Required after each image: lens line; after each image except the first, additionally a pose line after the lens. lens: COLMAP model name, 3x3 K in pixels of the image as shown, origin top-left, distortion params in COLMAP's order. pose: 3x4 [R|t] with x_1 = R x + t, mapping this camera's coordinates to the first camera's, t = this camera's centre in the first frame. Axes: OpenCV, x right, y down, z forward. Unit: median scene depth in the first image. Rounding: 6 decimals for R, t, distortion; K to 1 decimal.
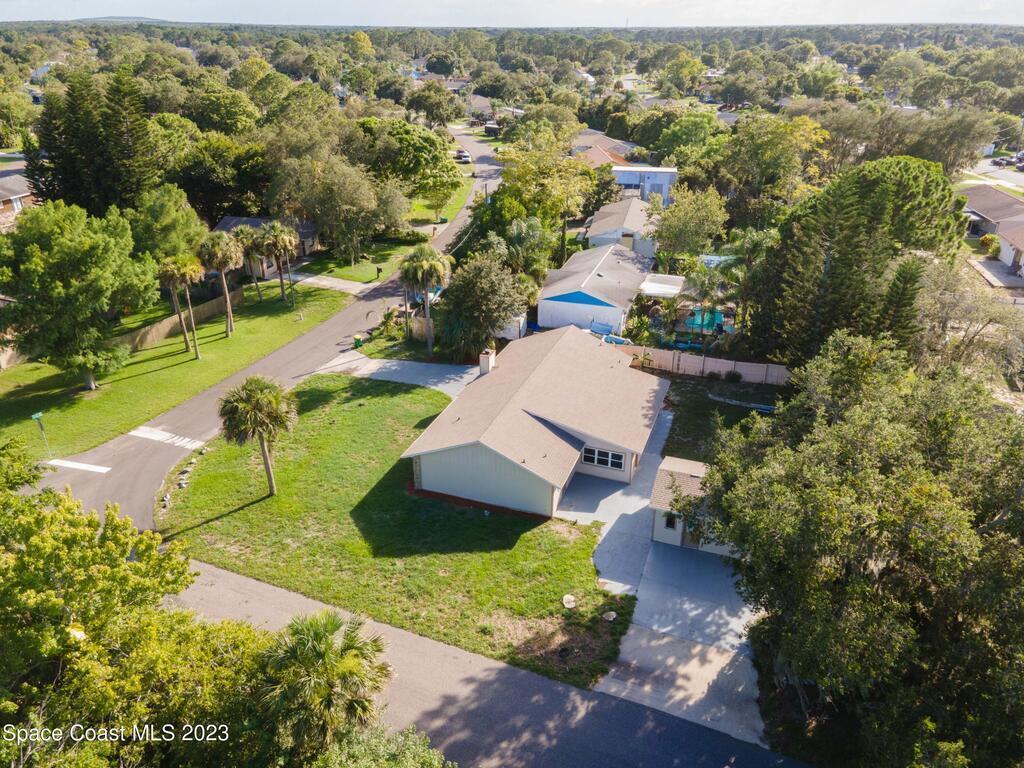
lens RADIAL K [[694.8, 0, 512.0], [0, 694.8, 384.0], [0, 0, 1]] dist [0.022624, 0.027779]
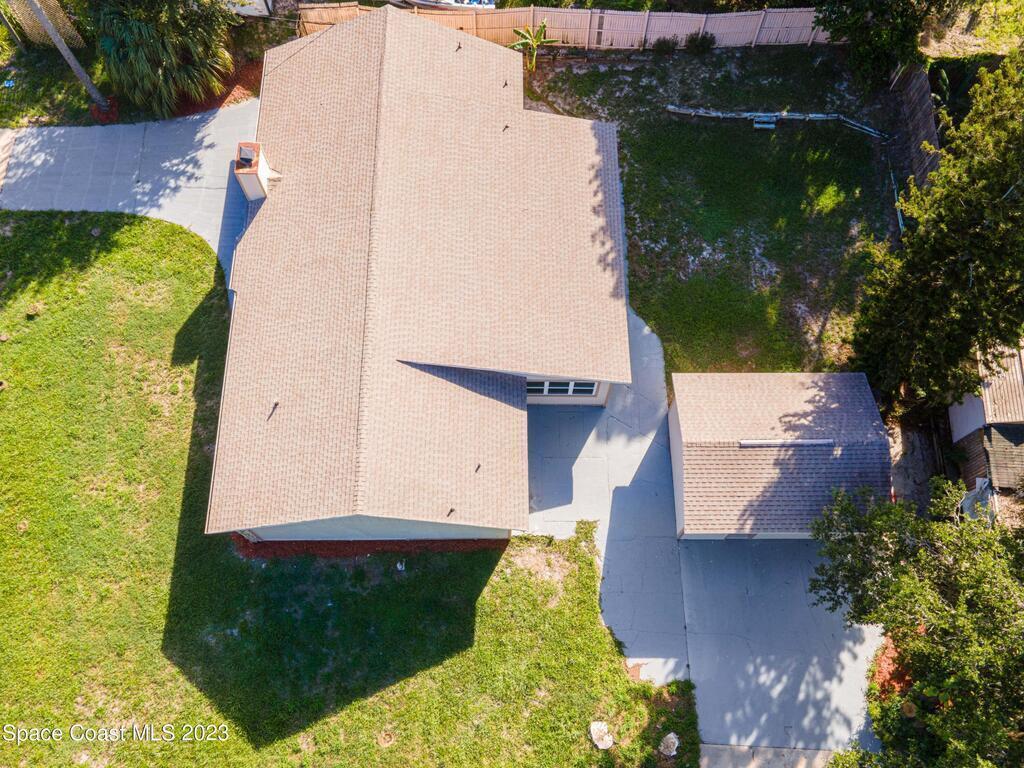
lens RADIAL K [[694.8, 0, 512.0], [0, 694.8, 384.0], [0, 0, 1]] dist [0.022624, 0.027779]
pose [[0.931996, -0.333118, 0.142886, 0.017897], [0.132307, 0.679647, 0.721508, -0.338404], [-0.337459, -0.653538, 0.677502, 0.692371]]
